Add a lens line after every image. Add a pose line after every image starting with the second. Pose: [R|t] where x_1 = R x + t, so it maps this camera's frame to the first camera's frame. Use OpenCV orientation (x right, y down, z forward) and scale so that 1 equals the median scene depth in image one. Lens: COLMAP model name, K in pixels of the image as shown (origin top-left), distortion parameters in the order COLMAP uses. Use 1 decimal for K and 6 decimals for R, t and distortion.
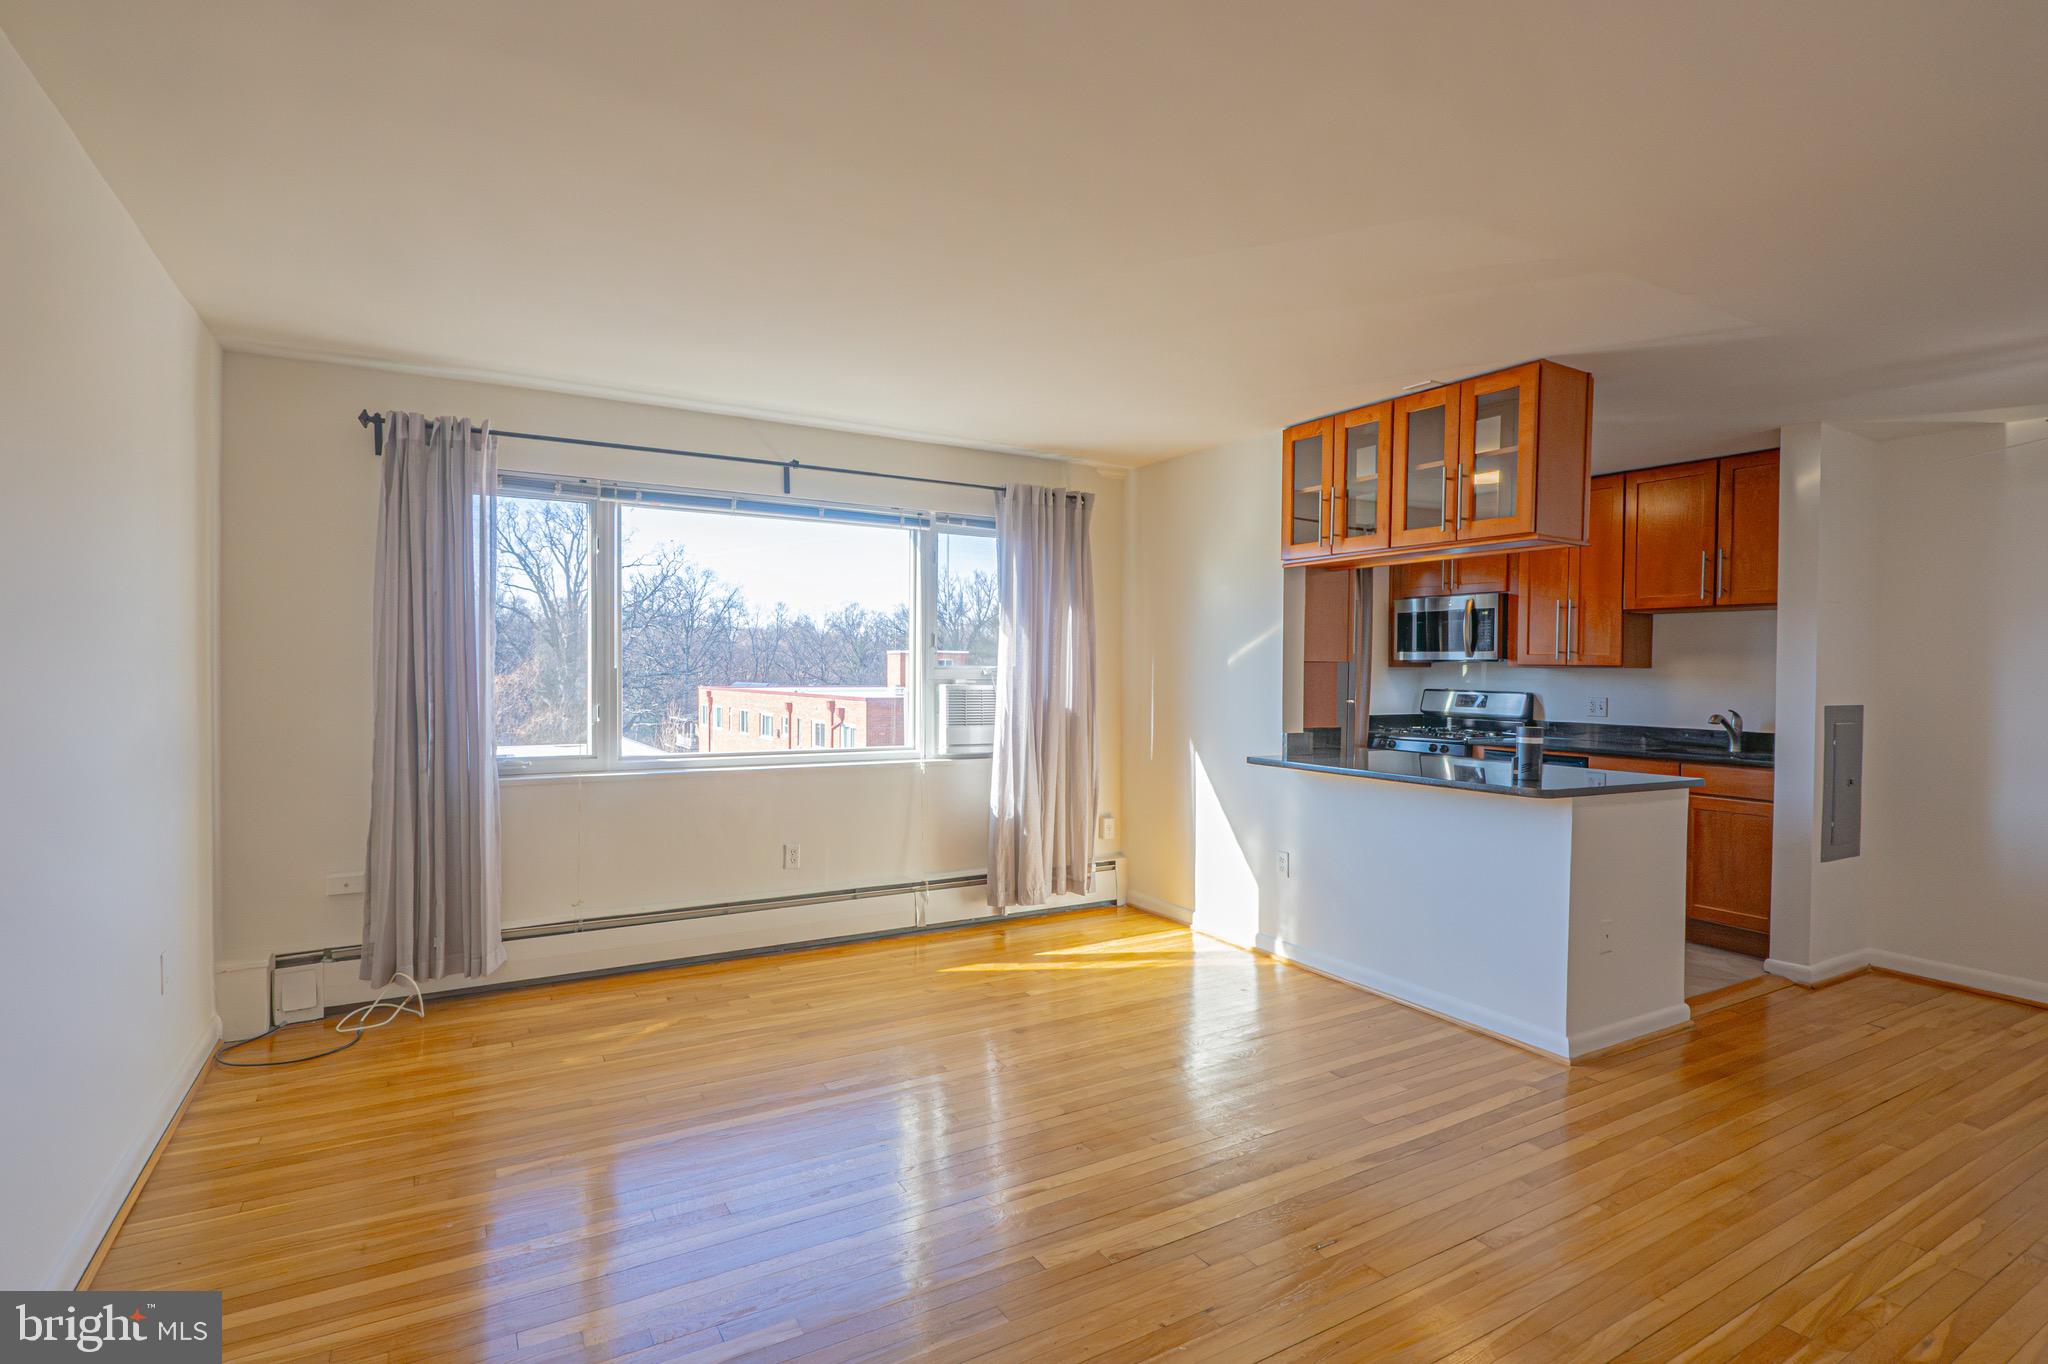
lens RADIAL K [[1001.3, 0, 1023.7], [0, 1001.3, 685.7], [0, 0, 1]] dist [0.000056, 0.000688]
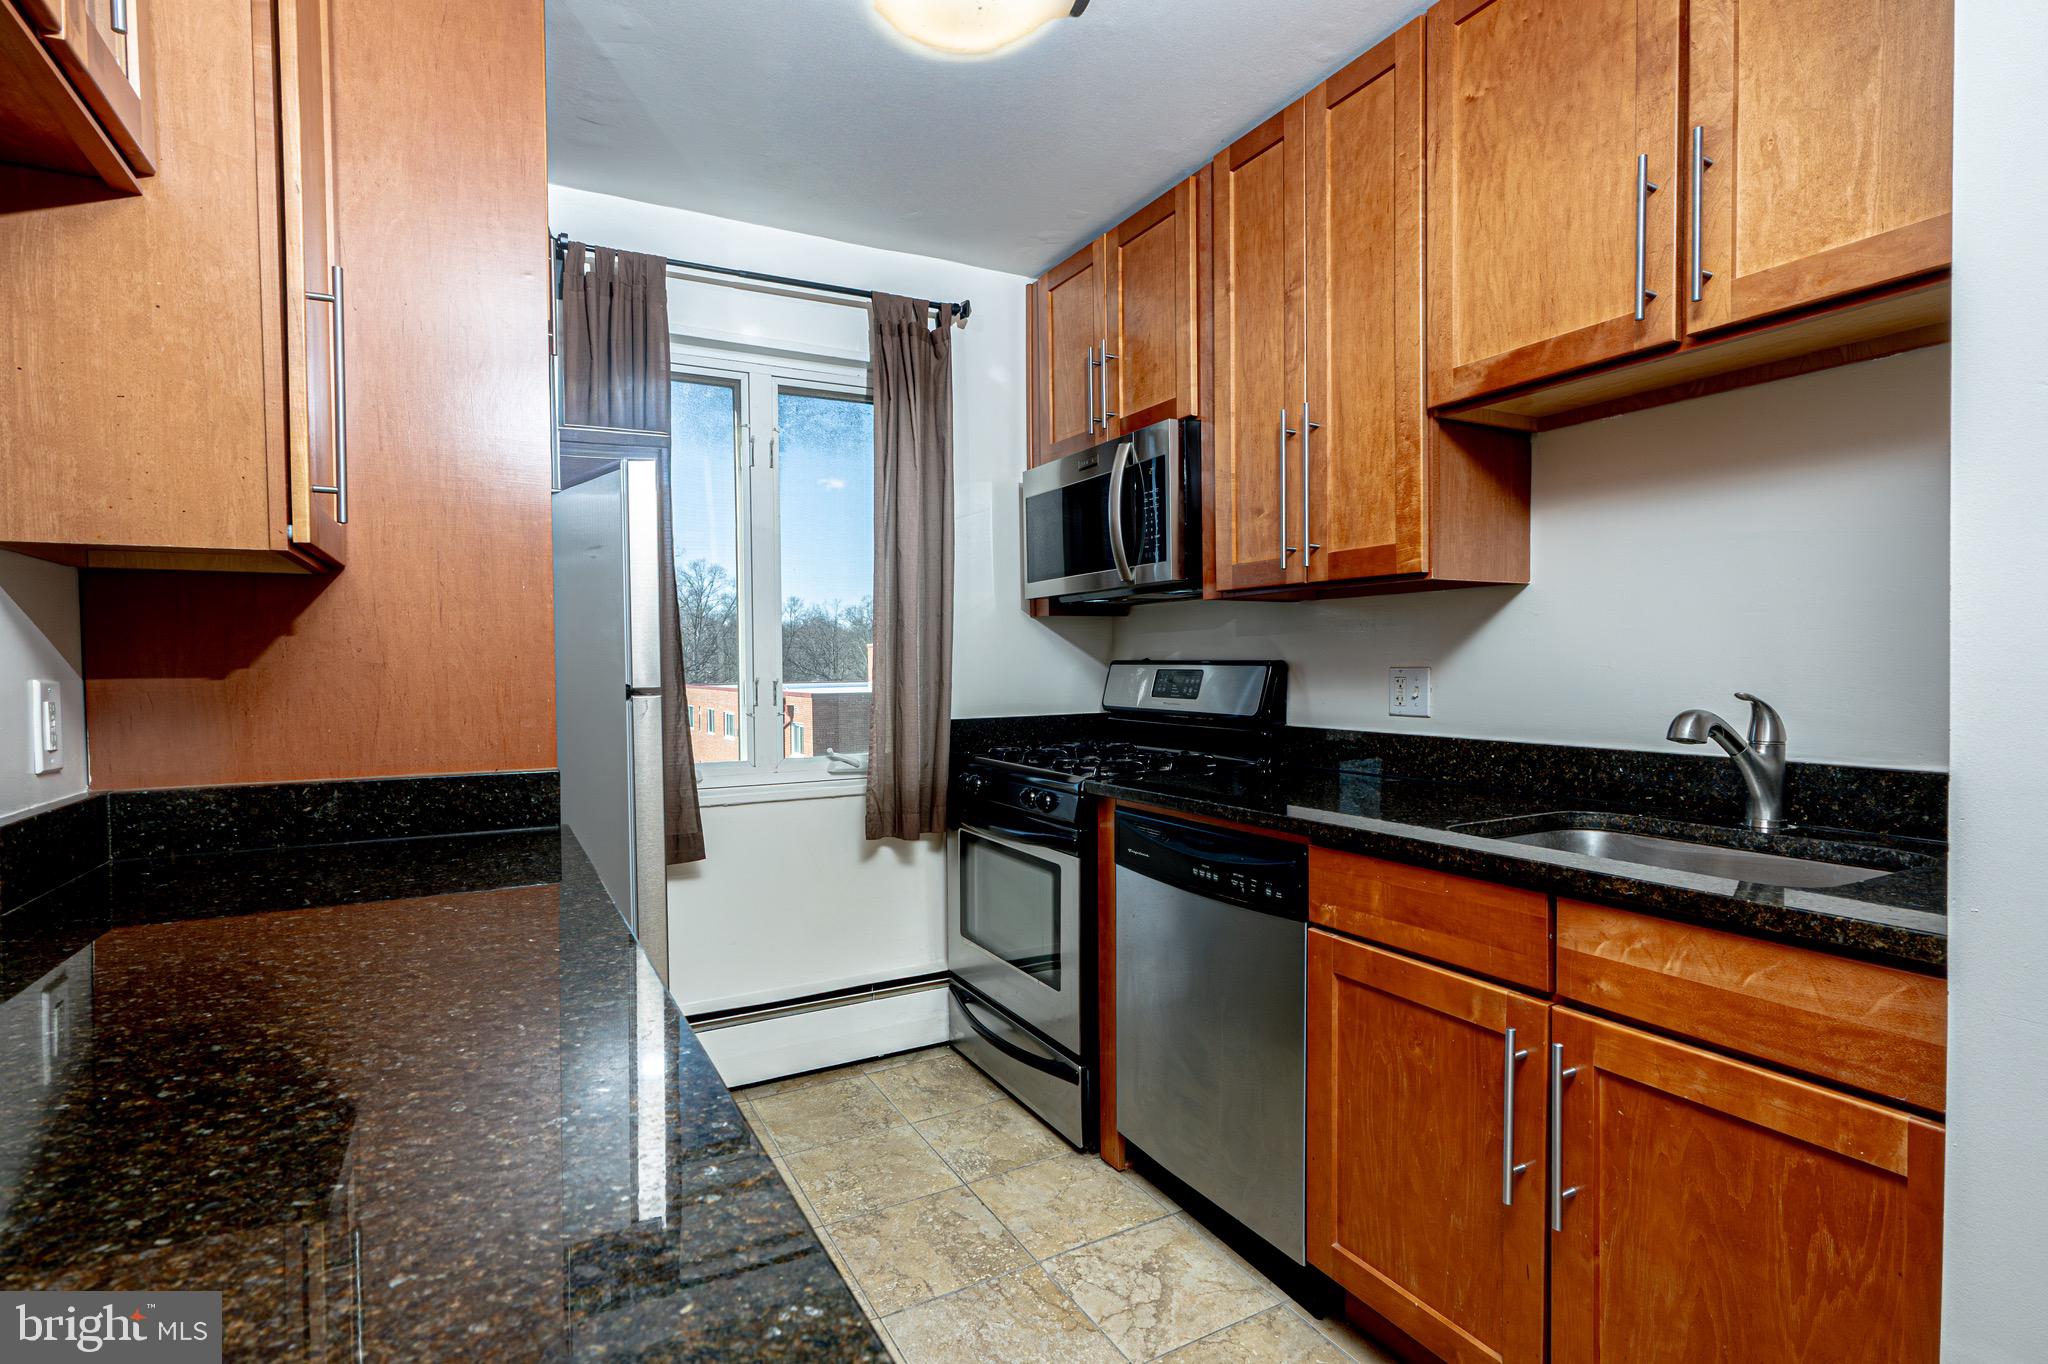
lens RADIAL K [[997.6, 0, 1027.6], [0, 997.6, 686.2], [0, 0, 1]] dist [-0.000447, 0.001393]
pose [[0.999153, -0.021375, -0.035175, 0.506485], [0.021687, 0.999728, 0.008535, 0.013898], [0.034983, -0.009291, 0.999345, 0.696898]]
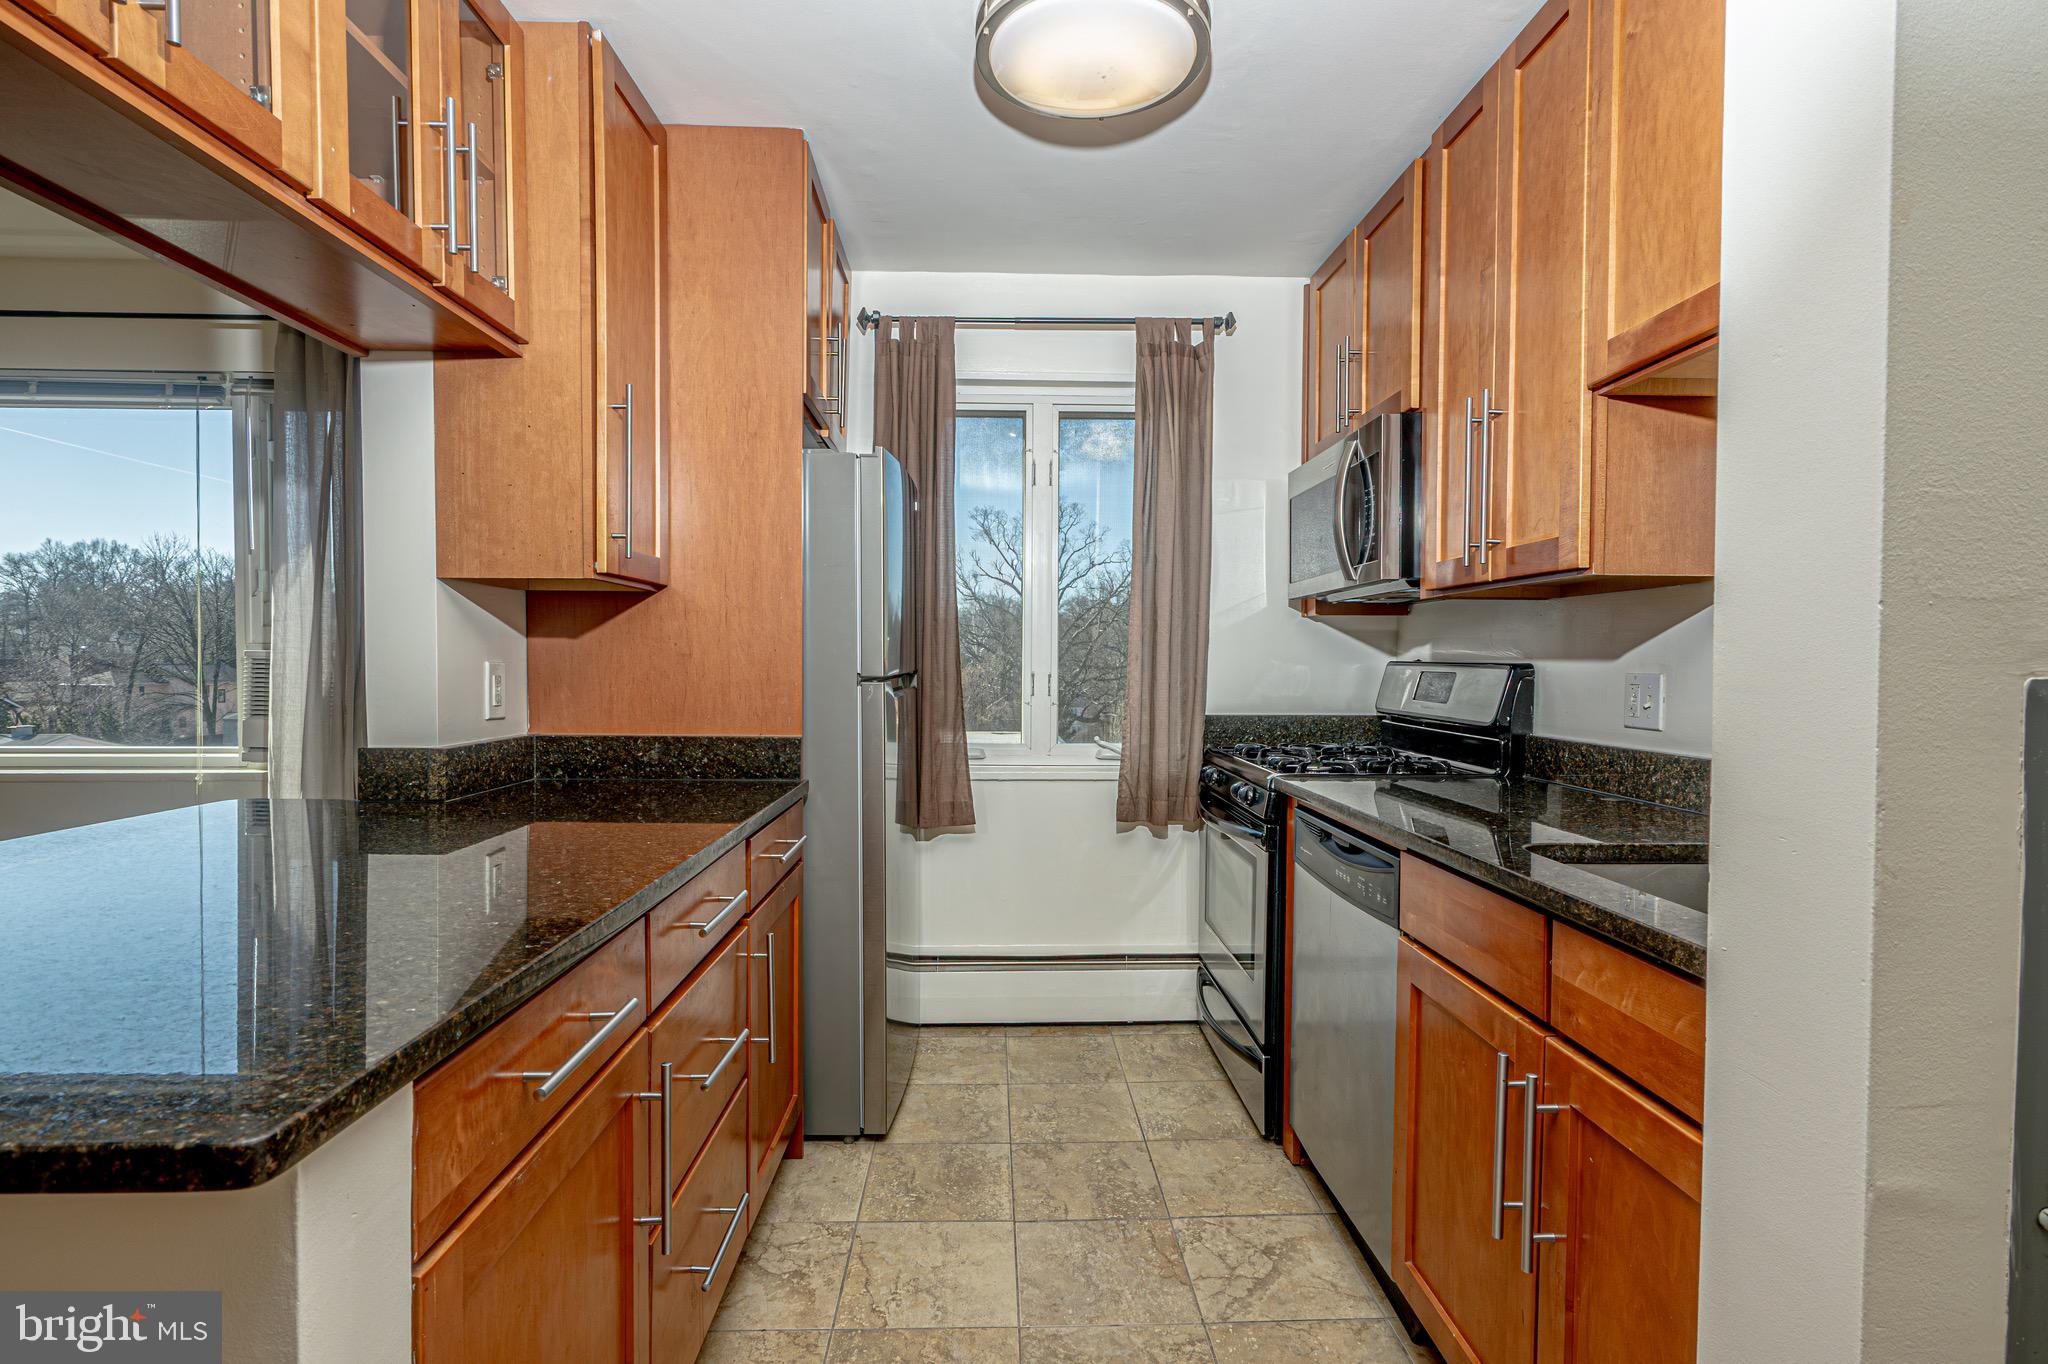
lens RADIAL K [[999.5, 0, 1024.3], [0, 999.5, 685.6], [0, 0, 1]] dist [-0.001826, 0.001993]
pose [[0.876500, 0.004665, -0.481379, 0.639548], [-0.002112, 0.999981, 0.005845, 0.016150], [0.481397, -0.004106, 0.876493, 0.687612]]
